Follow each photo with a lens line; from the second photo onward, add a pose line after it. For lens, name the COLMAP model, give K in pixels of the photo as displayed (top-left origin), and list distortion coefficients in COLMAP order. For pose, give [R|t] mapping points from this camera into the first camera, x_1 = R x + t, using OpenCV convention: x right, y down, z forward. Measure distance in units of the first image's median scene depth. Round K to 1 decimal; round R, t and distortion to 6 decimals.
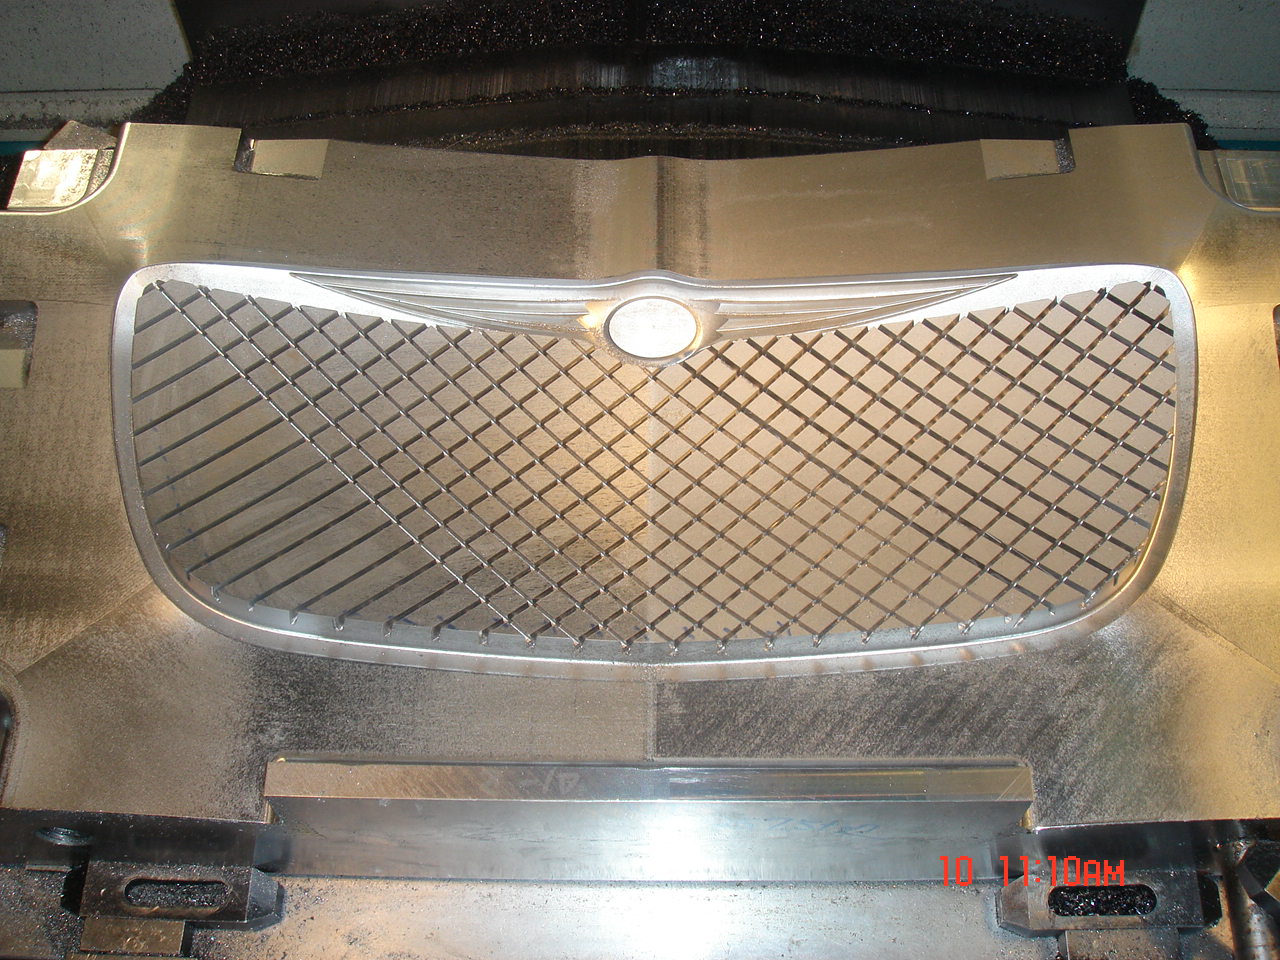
lens RADIAL K [[1439.9, 0, 639.1], [0, 1439.9, 453.5], [0, 0, 1]] dist [-0.161140, 0.097901]
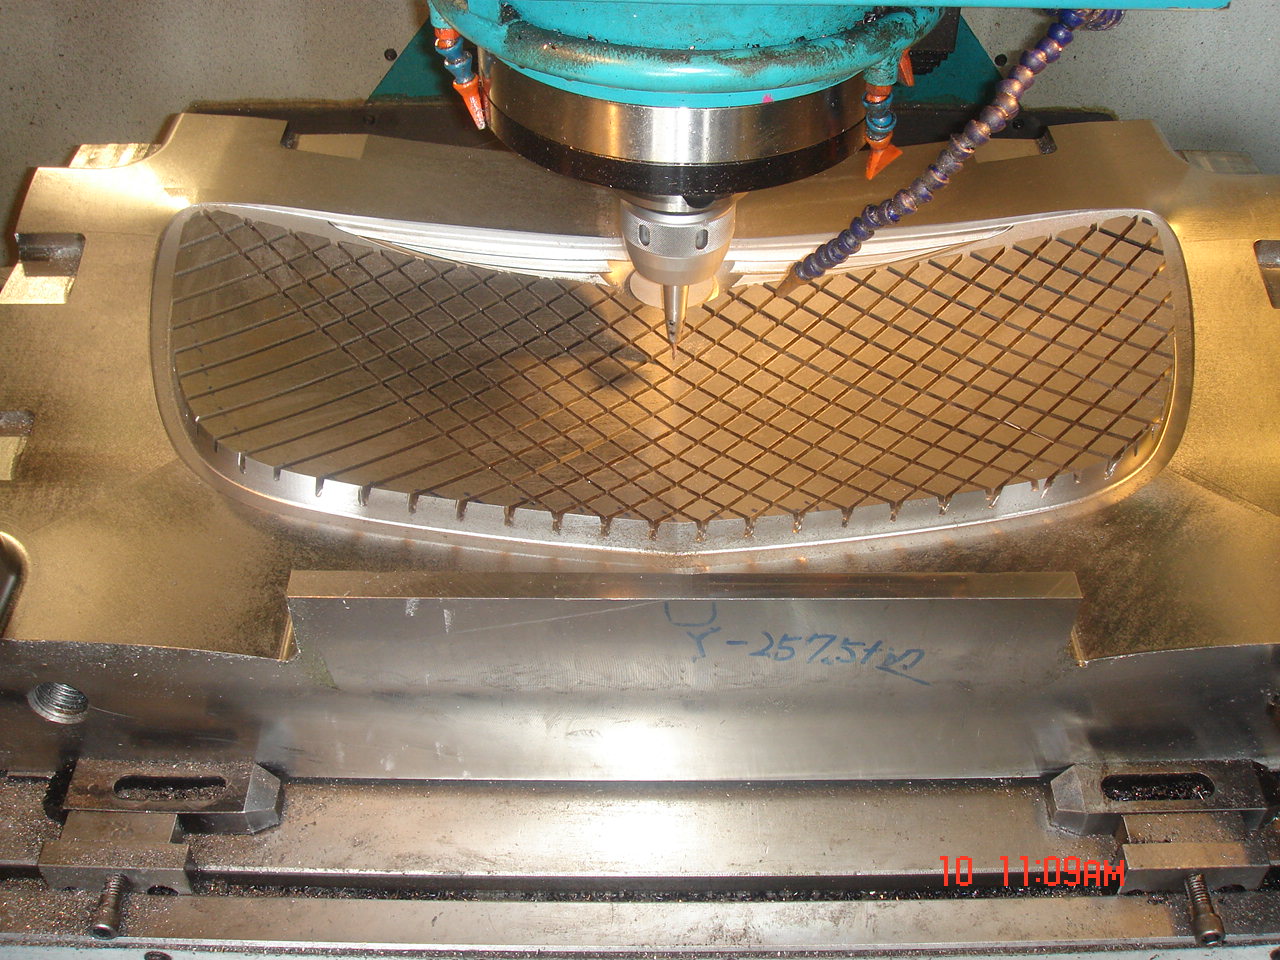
lens RADIAL K [[1439.9, 0, 639.1], [0, 1439.9, 453.5], [0, 0, 1]] dist [-0.161140, 0.097901]
pose [[0.999702, 0.004106, 0.024052, -0.042502], [0.003038, 0.957114, -0.289697, 0.367938], [-0.024210, 0.289684, 0.956816, 0.035051]]
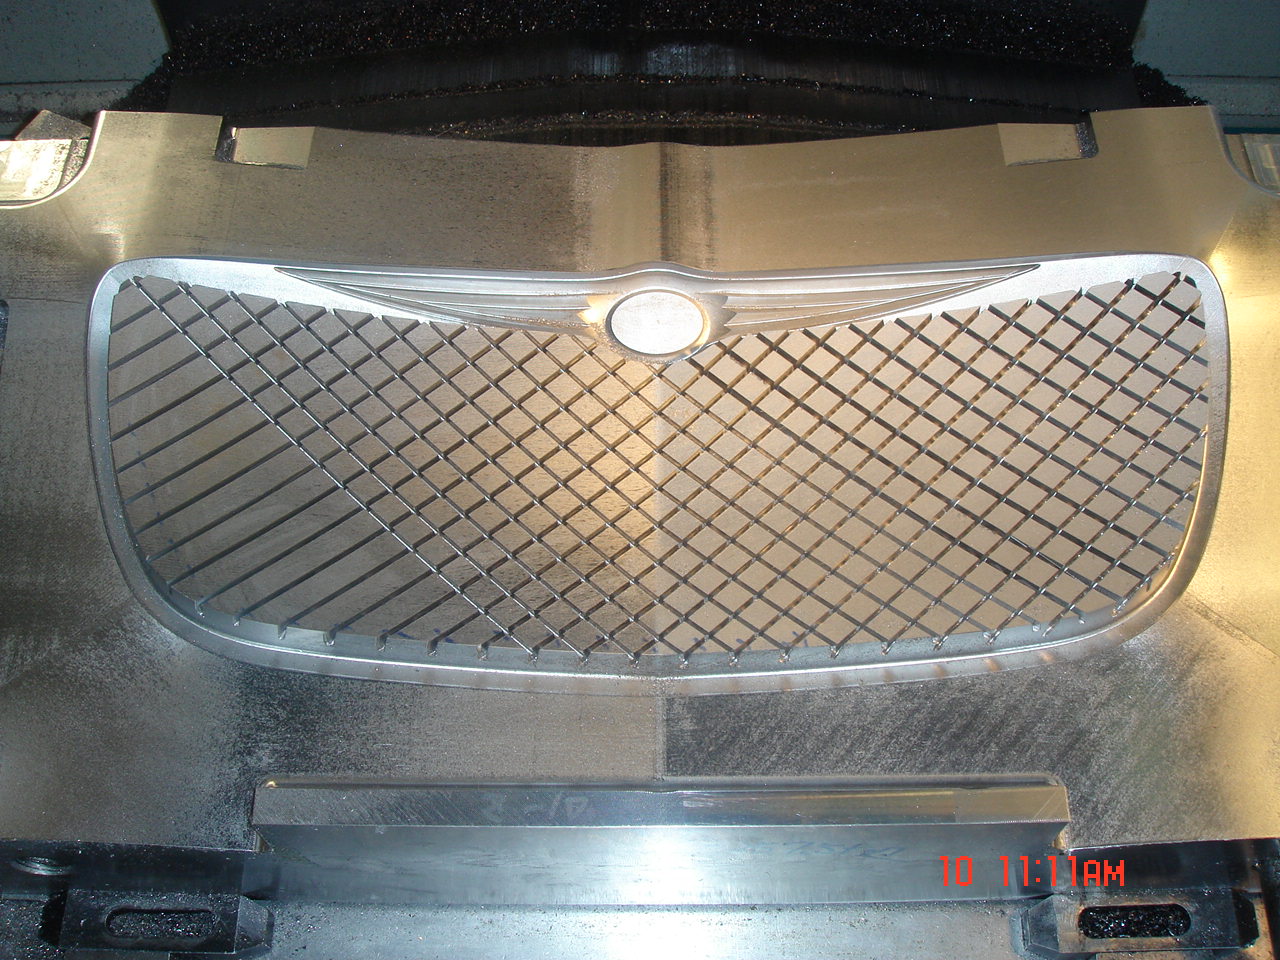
lens RADIAL K [[1439.9, 0, 639.1], [0, 1439.9, 453.5], [0, 0, 1]] dist [-0.161140, 0.097901]
pose [[0.999939, -0.006724, 0.008720, -0.012554], [0.006684, 0.999967, 0.004585, -0.005749], [-0.008751, -0.004526, 0.999951, 0.052444]]
